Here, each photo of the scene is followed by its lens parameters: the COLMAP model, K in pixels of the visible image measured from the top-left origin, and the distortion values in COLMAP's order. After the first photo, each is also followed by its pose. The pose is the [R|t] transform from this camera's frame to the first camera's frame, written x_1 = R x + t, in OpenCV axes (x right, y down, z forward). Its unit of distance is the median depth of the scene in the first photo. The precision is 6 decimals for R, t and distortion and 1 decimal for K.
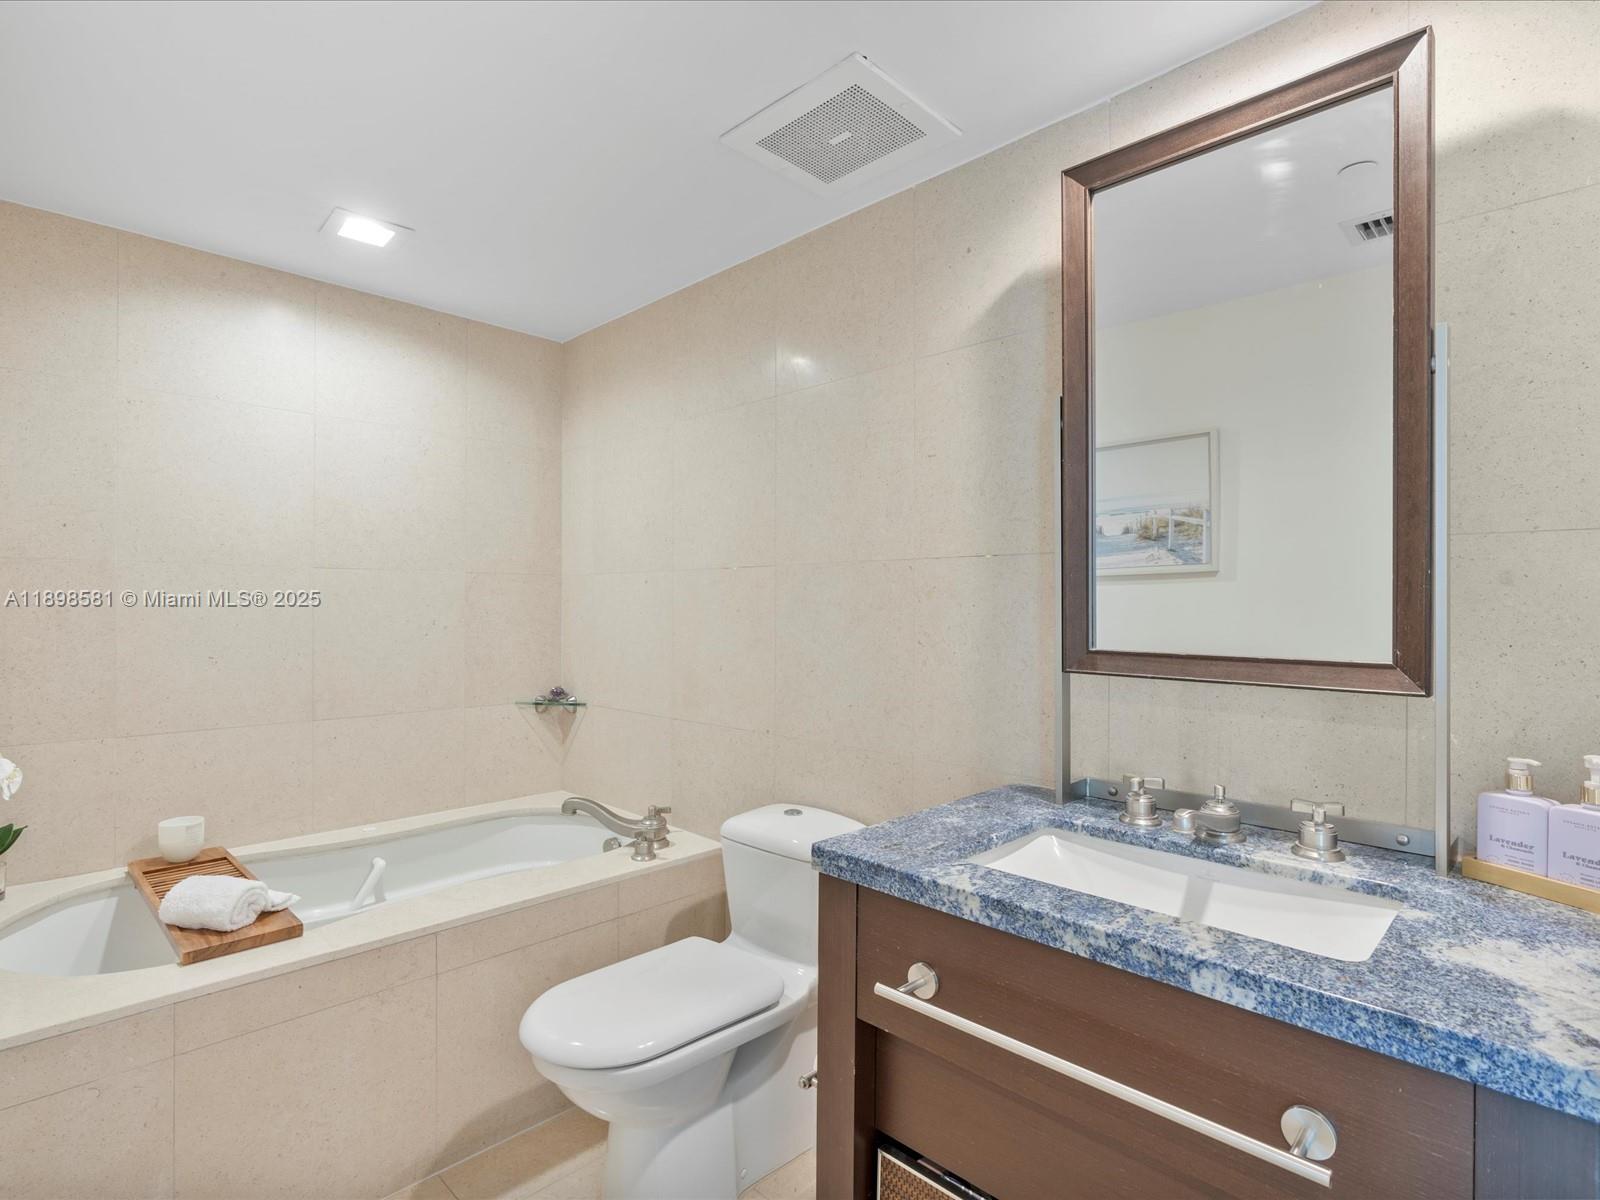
lens RADIAL K [[824.8, 0, 795.7], [0, 824.8, 609.7], [0, 0, 1]] dist [0.000544, 0.000681]
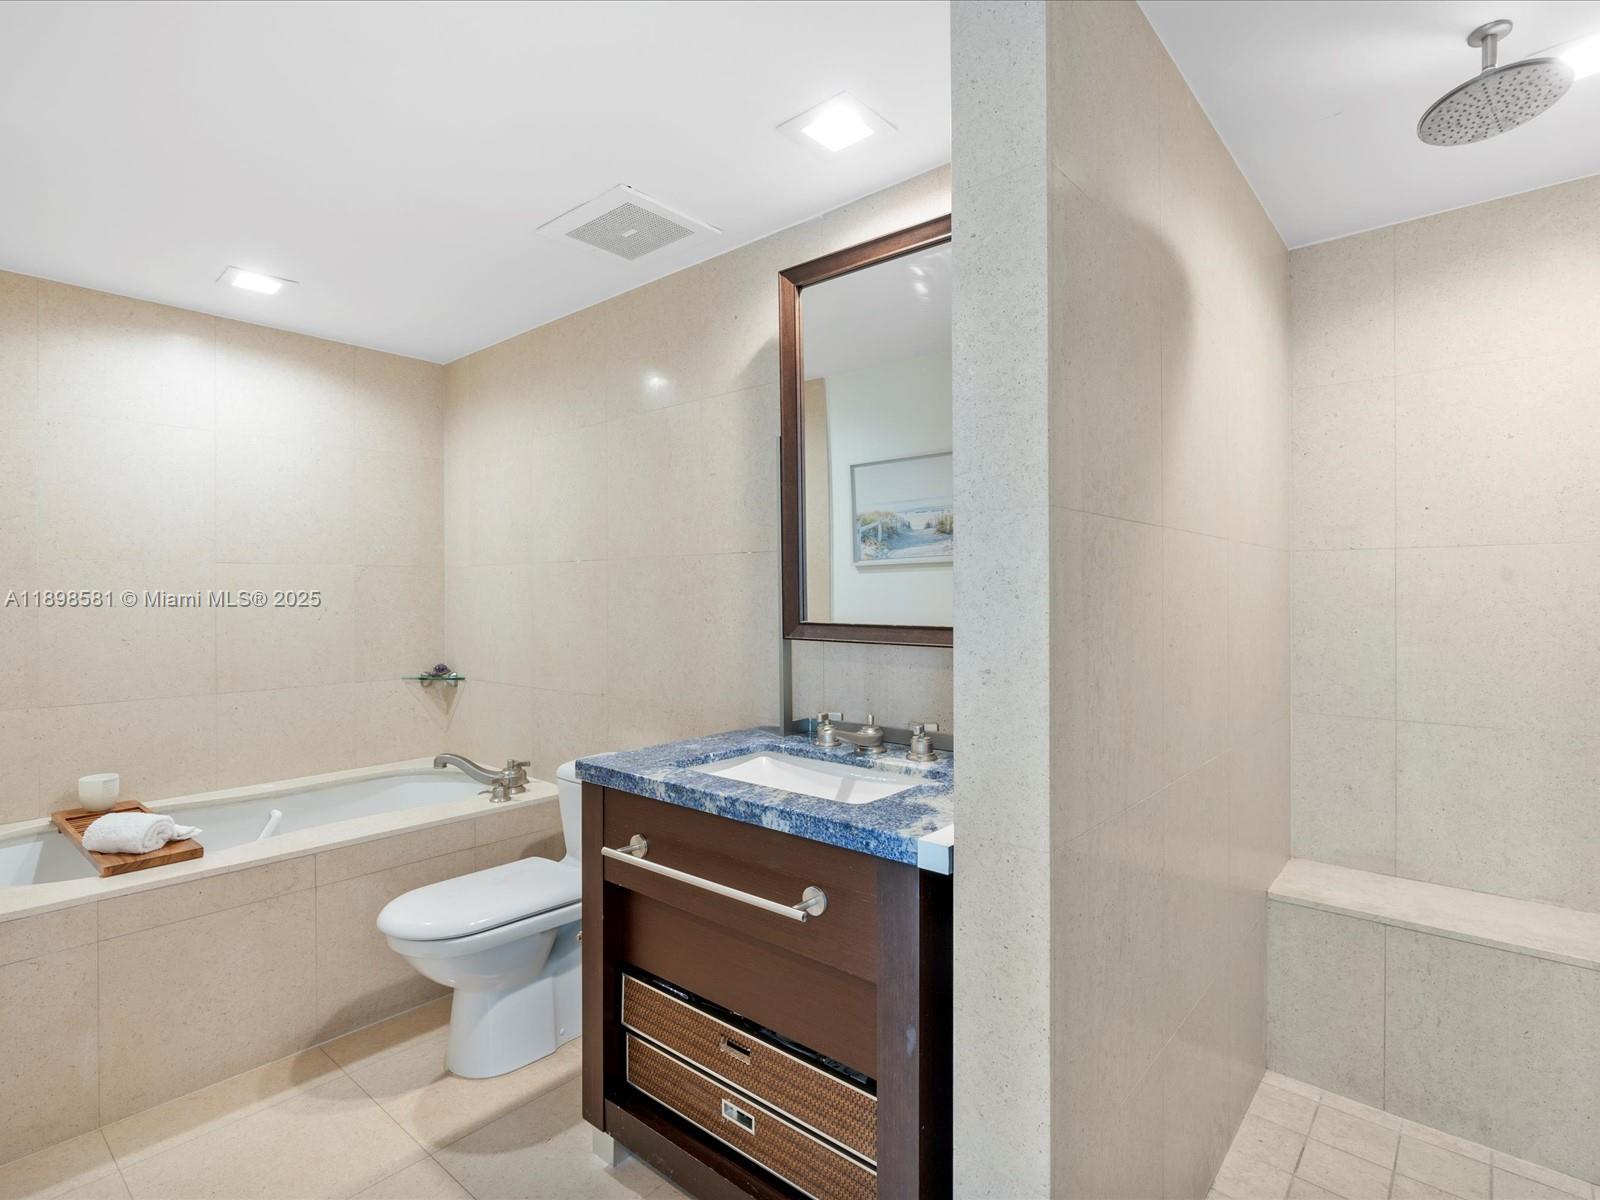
lens RADIAL K [[818.8, 0, 792.6], [0, 818.8, 596.6], [0, 0, 1]] dist [-0.001871, 0.001298]
pose [[0.997459, -0.008487, 0.070735, 0.236374], [0.008441, 0.999964, 0.000948, 0.004431], [-0.070740, -0.000348, 0.997495, -0.340081]]
